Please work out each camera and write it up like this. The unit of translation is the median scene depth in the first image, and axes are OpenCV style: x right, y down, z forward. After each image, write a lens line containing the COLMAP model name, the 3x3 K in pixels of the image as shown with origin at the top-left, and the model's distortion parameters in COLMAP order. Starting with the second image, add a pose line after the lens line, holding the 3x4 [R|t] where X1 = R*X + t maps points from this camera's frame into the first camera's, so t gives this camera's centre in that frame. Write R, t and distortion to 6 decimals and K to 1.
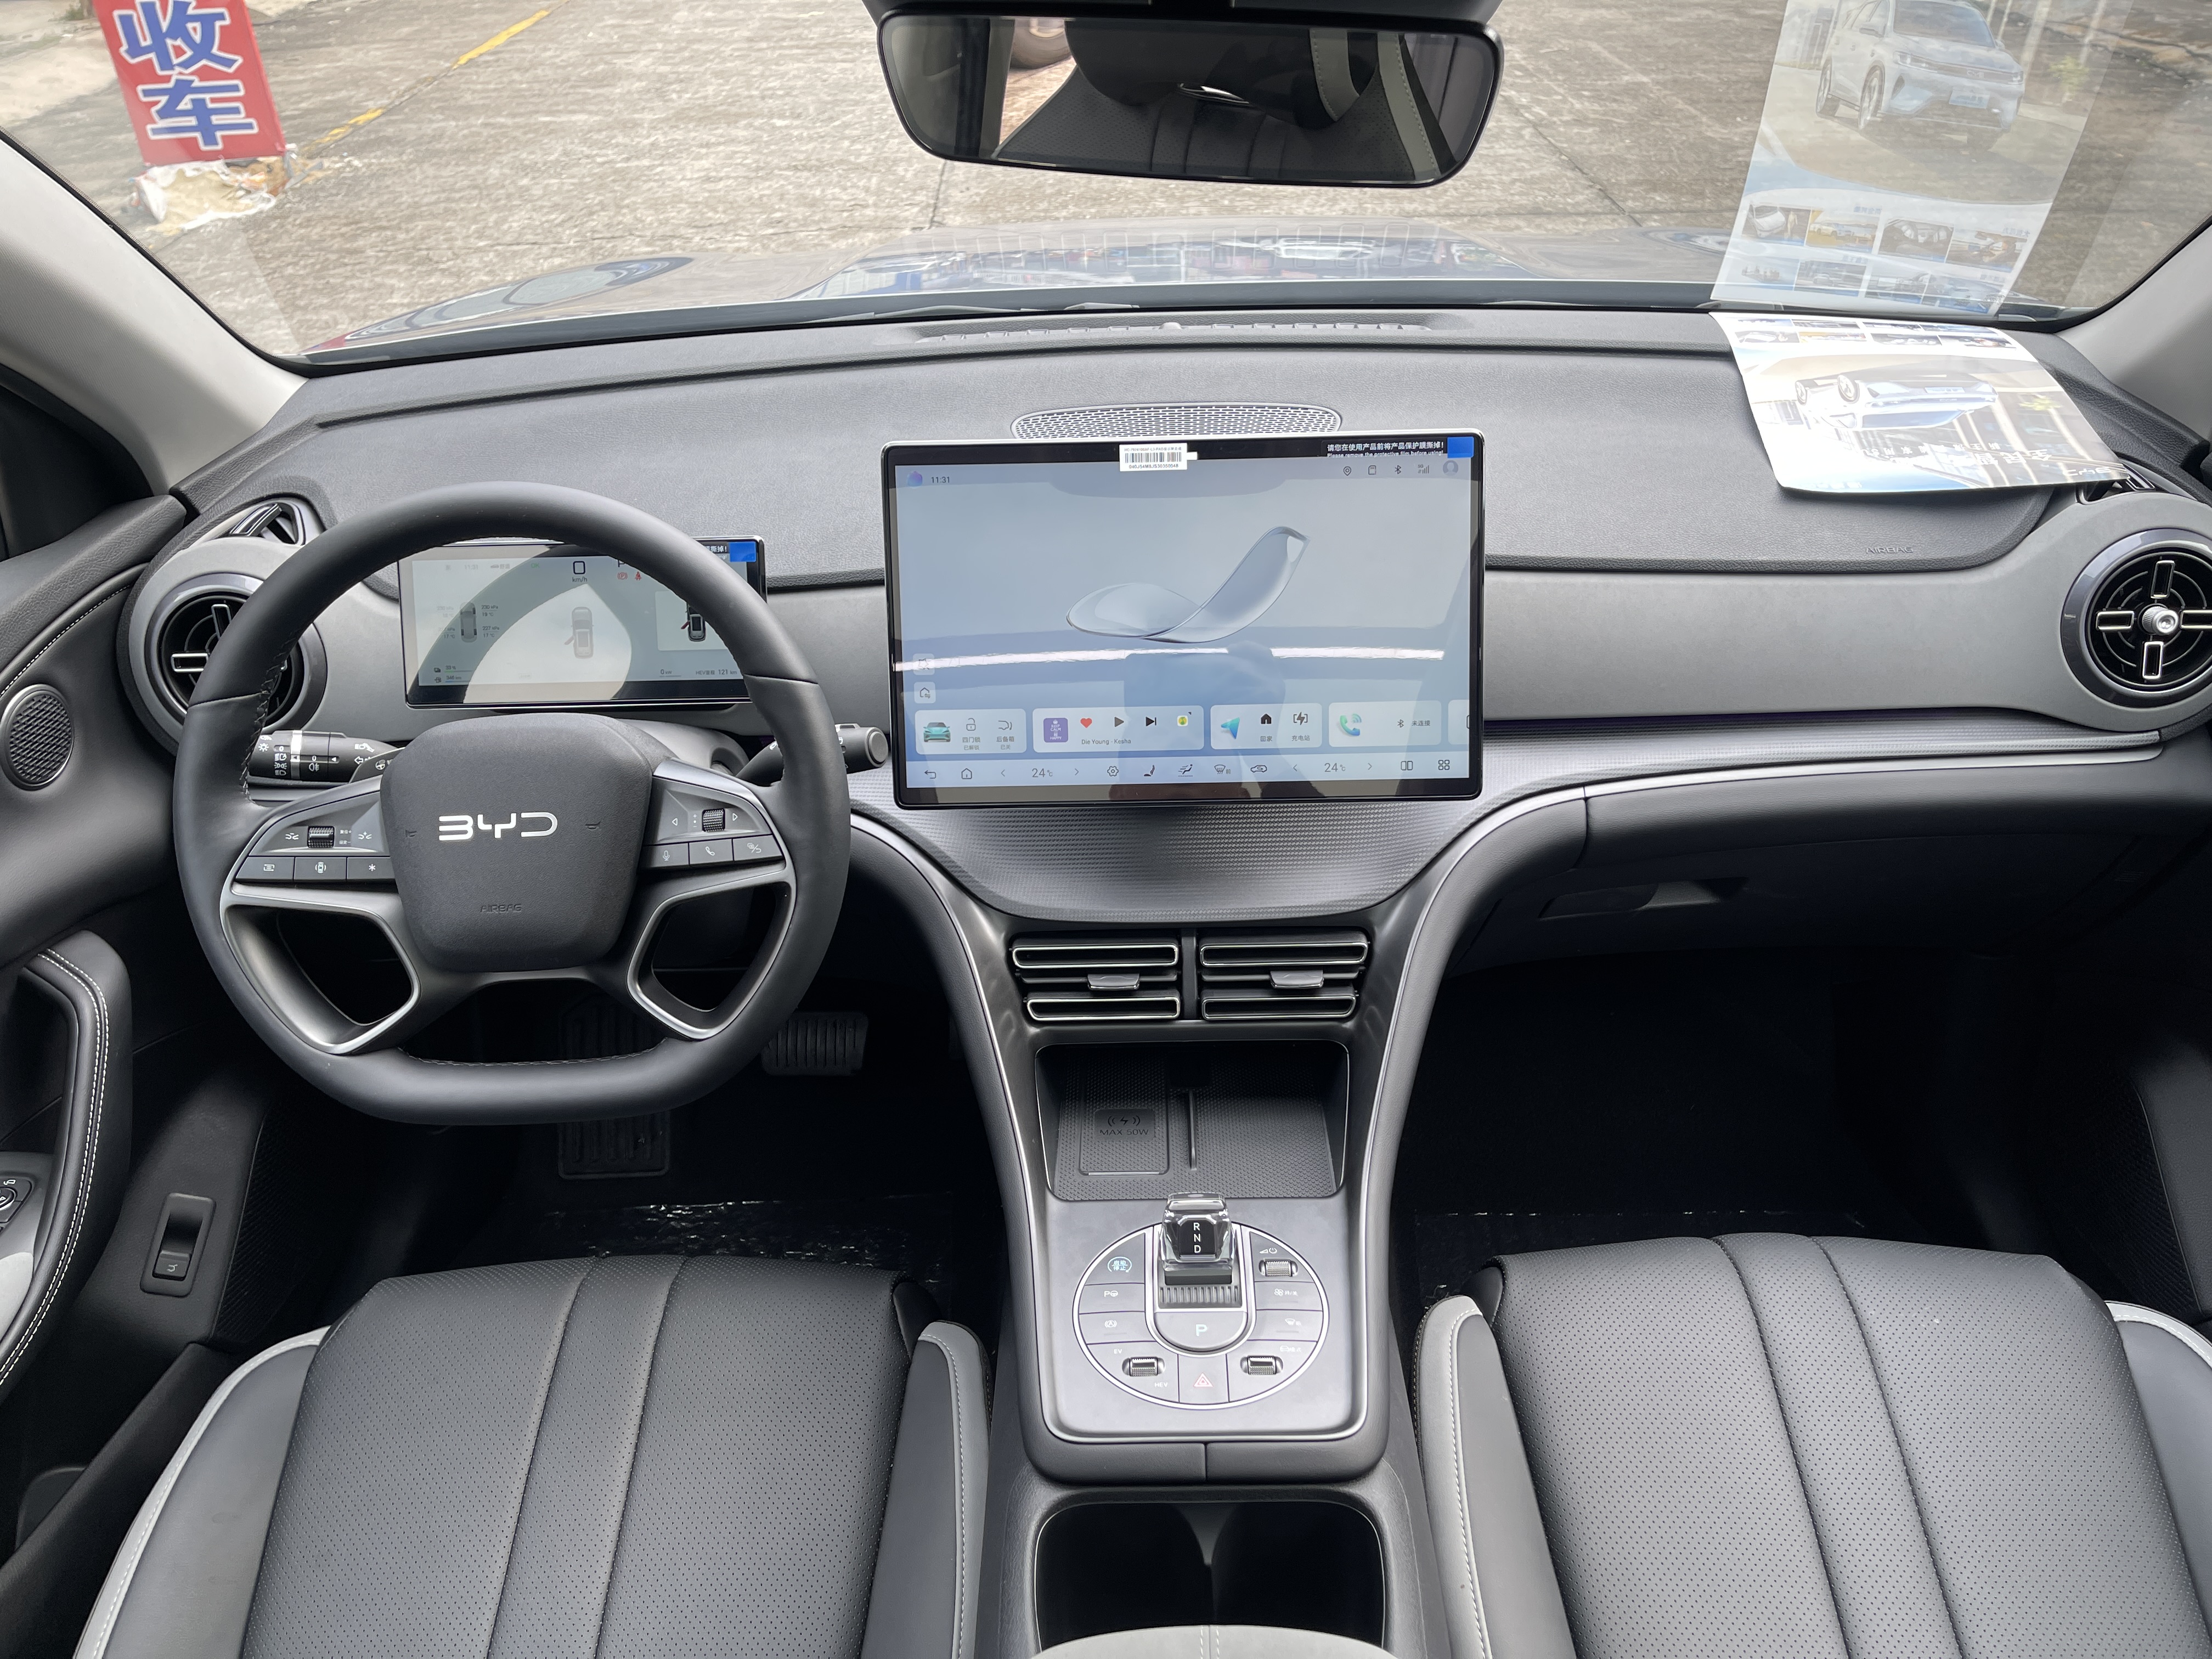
lens RADIAL K [[1633.2, 0, 1106.0], [0, 1633.2, 829.5], [0, 0, 1]] dist [0.024428, -0.002160]
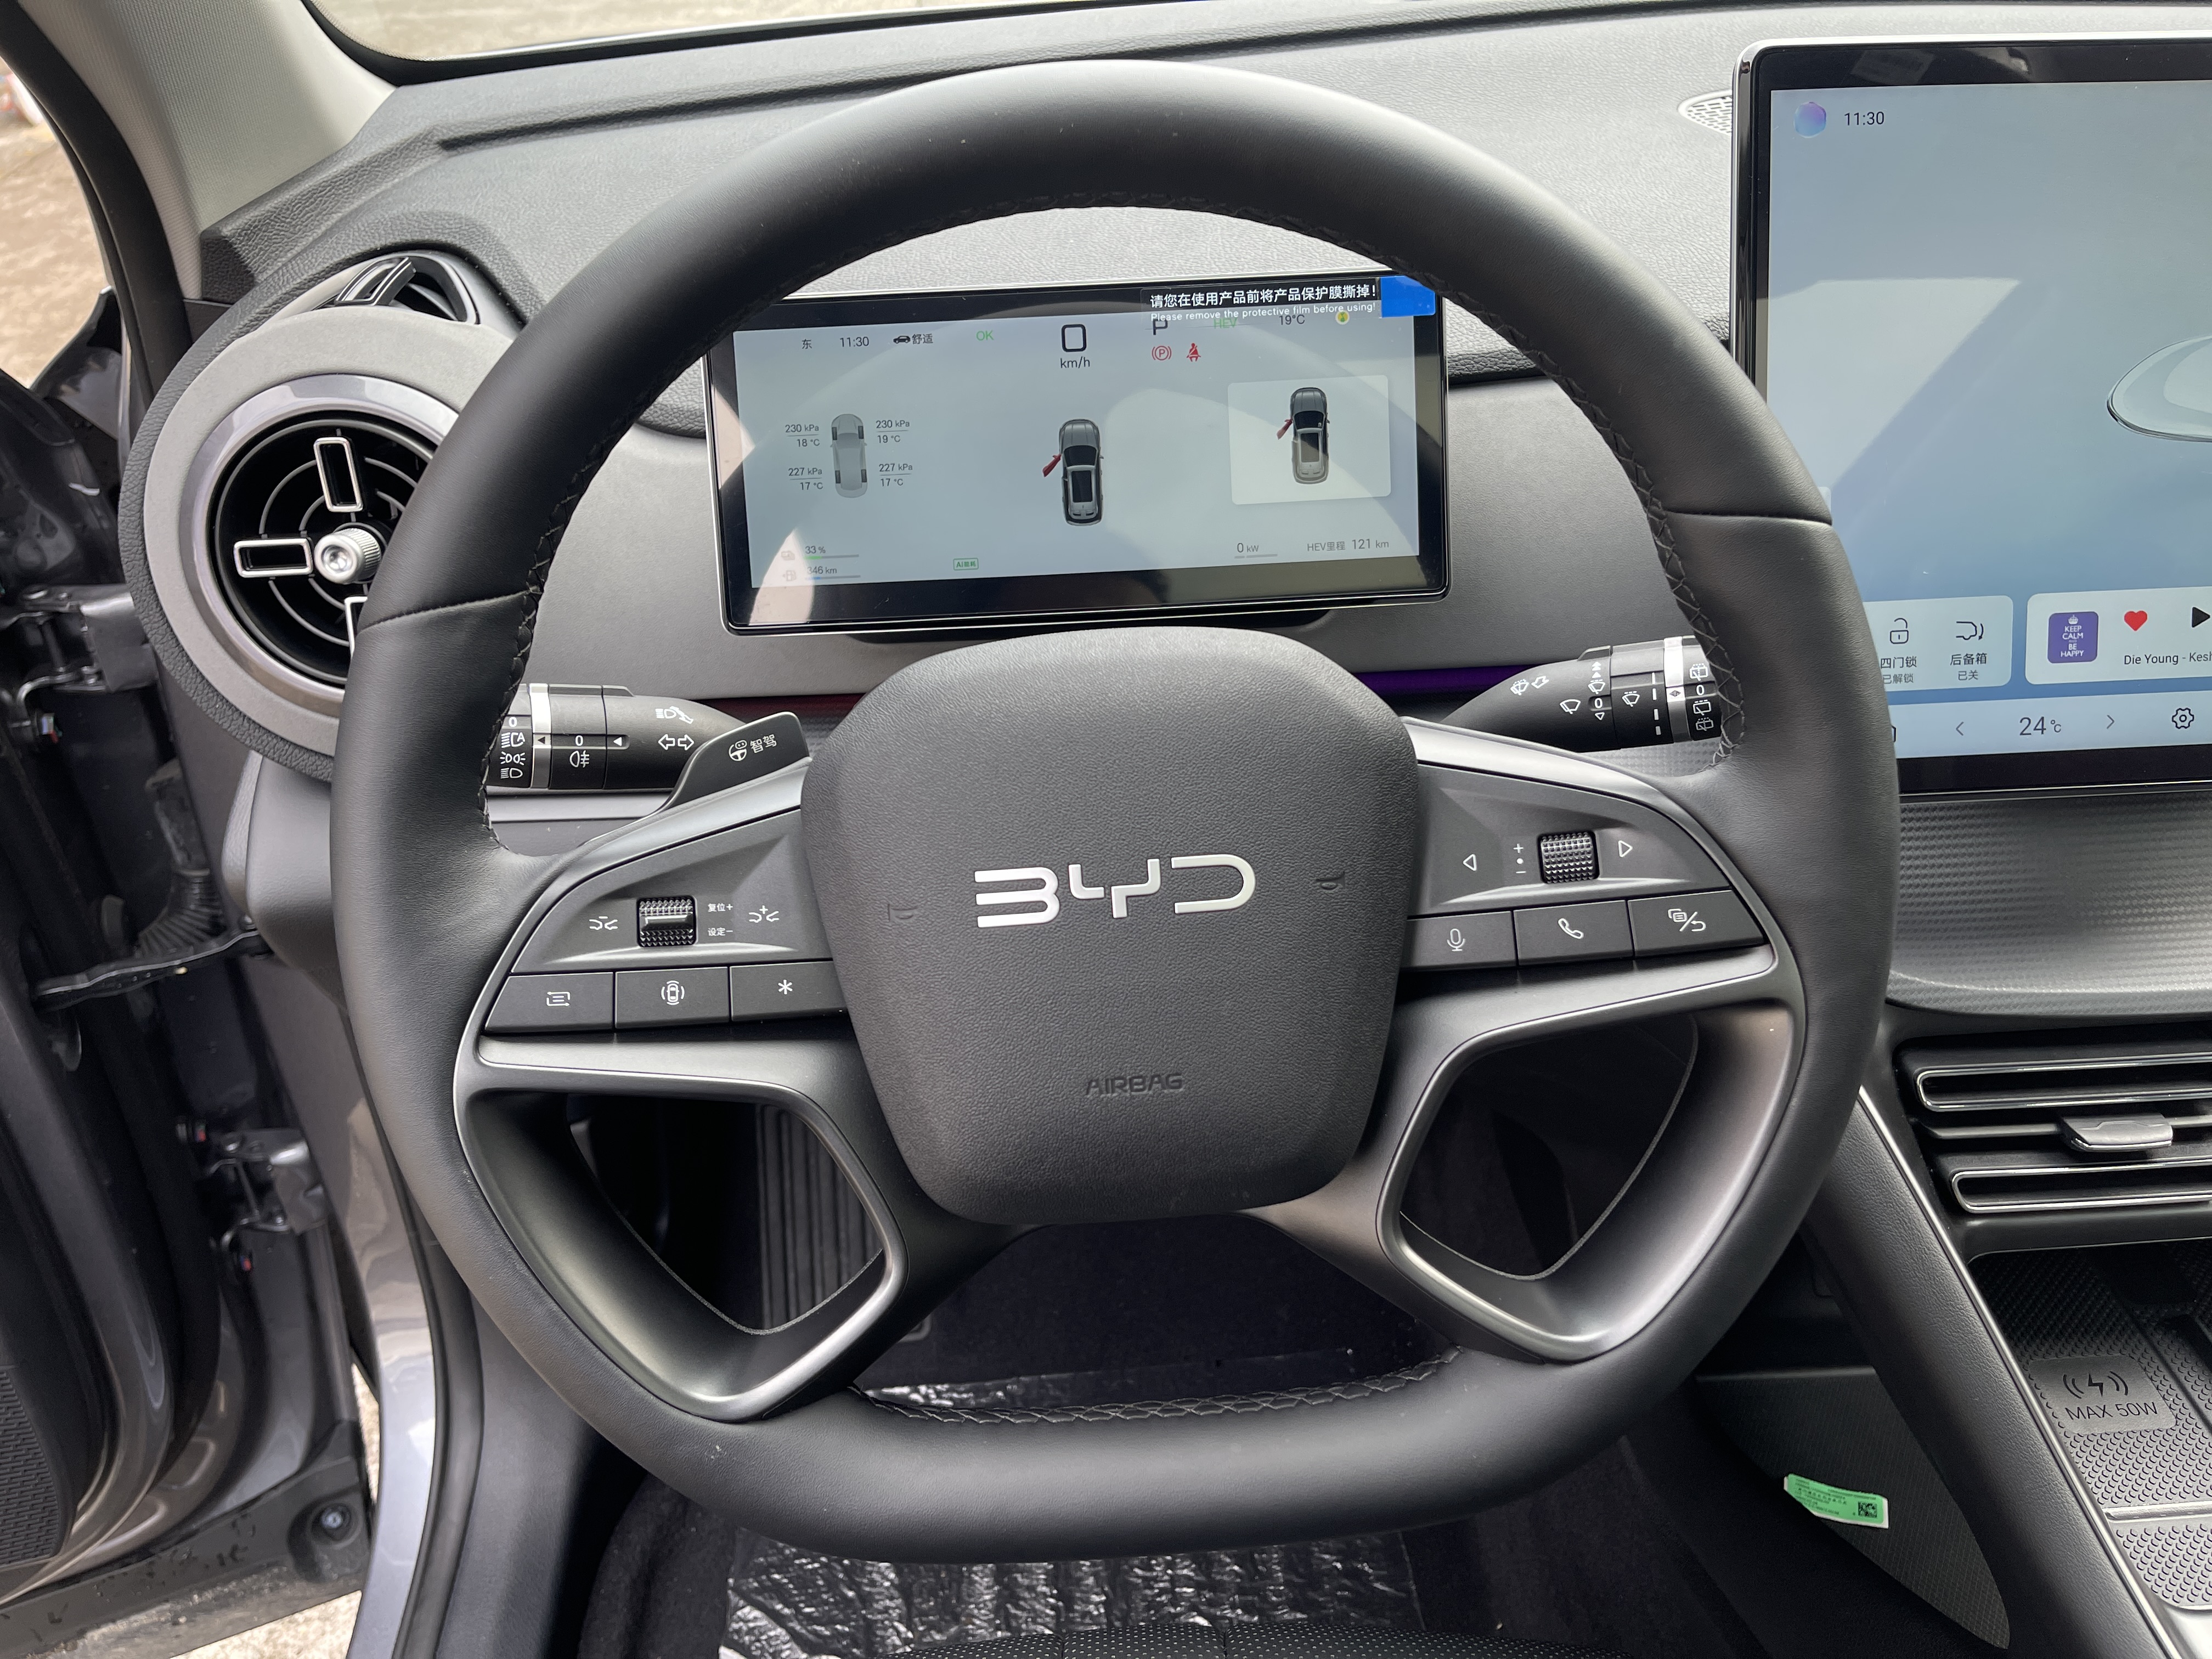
lens RADIAL K [[1704.2, 0, 1106.0], [0, 1704.2, 829.5], [0, 0, 1]] dist [0.056134, -0.066557]
pose [[0.999142, -0.030969, 0.027500, -0.367297], [0.030258, 0.999207, 0.025895, -0.027696], [-0.028280, -0.025041, 0.999286, 0.534231]]
